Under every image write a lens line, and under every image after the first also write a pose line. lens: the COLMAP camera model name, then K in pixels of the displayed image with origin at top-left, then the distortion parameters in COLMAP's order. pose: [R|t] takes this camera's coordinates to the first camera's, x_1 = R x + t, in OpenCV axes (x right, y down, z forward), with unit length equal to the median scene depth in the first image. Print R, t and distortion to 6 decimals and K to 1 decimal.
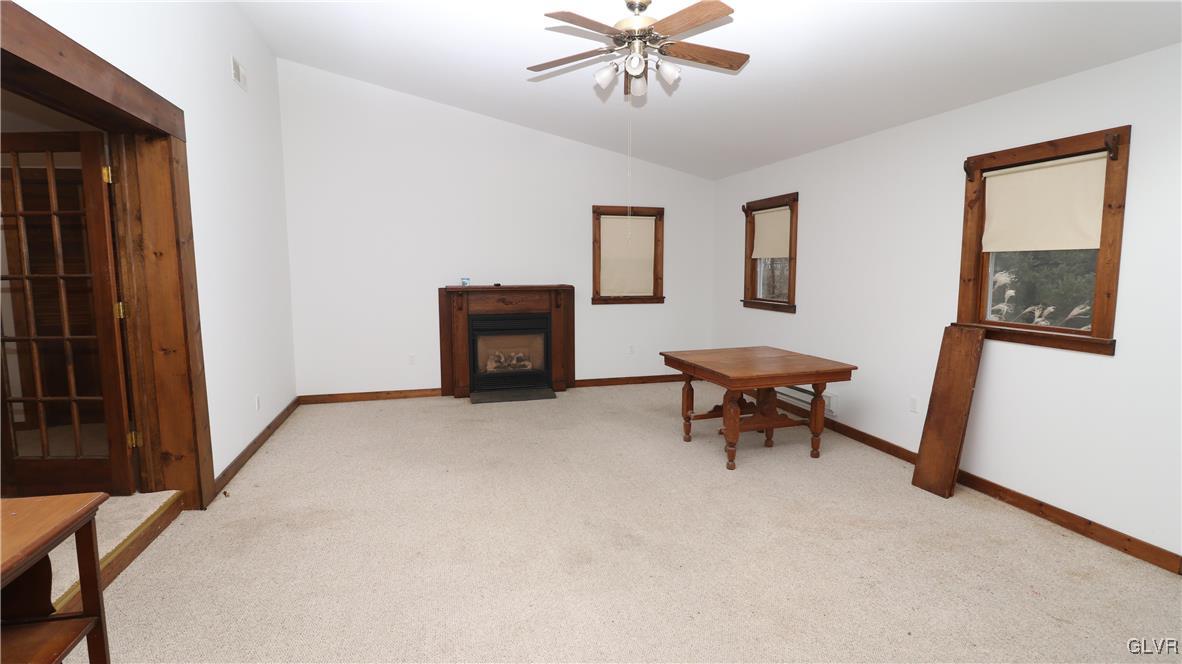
lens RADIAL K [[554.1, 0, 585.4], [0, 554.1, 324.1], [0, 0, 1]] dist [0.003095, -0.012473]
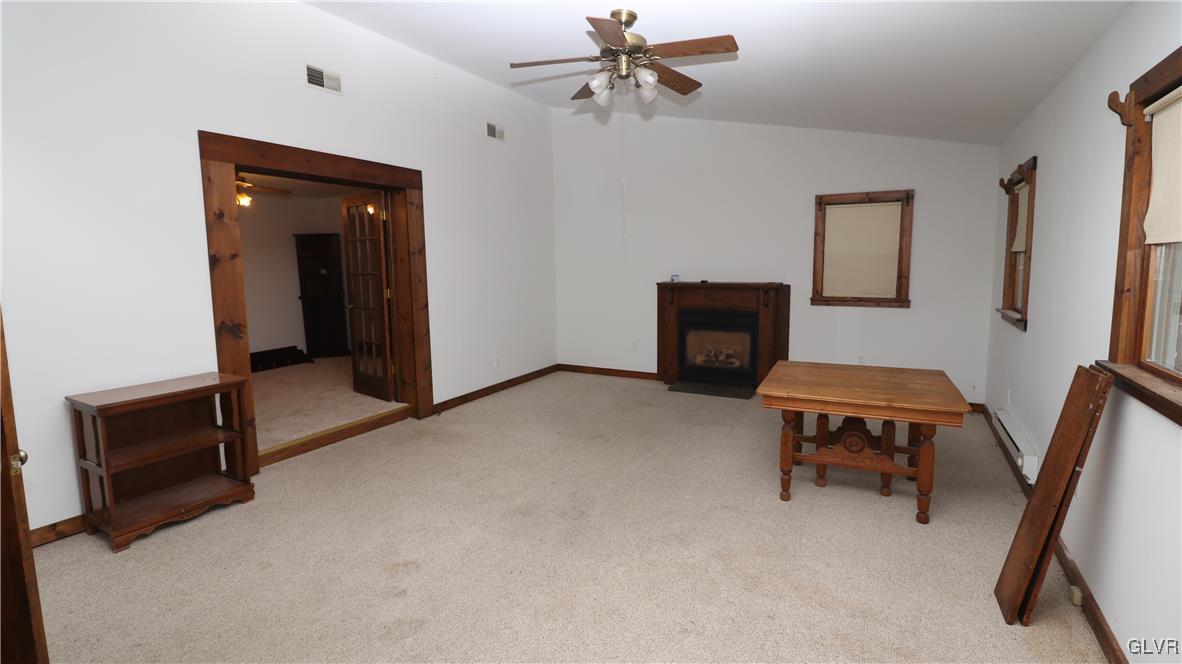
lens RADIAL K [[554.1, 0, 585.4], [0, 554.1, 324.1], [0, 0, 1]] dist [0.003095, -0.012473]
pose [[0.709738, 0.072626, -0.700712, 0.418160], [-0.062054, 0.997250, 0.040507, -0.019582], [0.701727, 0.014733, 0.712293, 0.103173]]
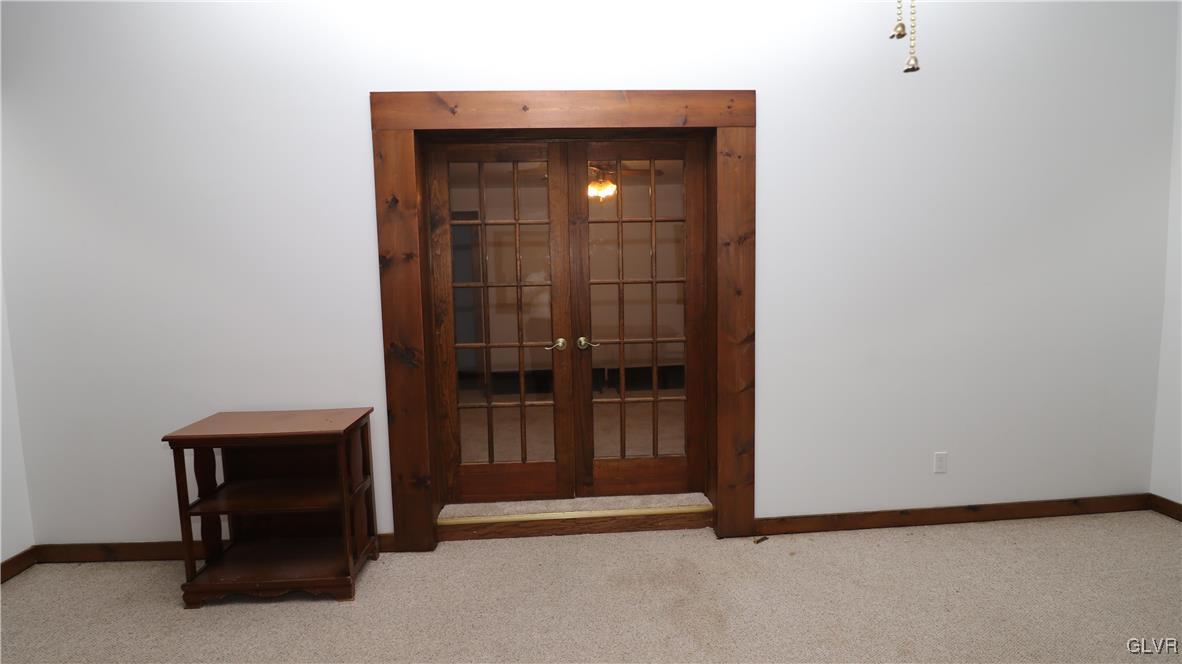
lens RADIAL K [[554.1, 0, 585.4], [0, 554.1, 324.1], [0, 0, 1]] dist [0.003095, -0.012473]
pose [[-0.215011, 0.094967, -0.971983, 0.114030], [-0.077326, 0.990481, 0.113879, -0.054589], [0.973546, 0.099645, -0.205621, 0.516240]]
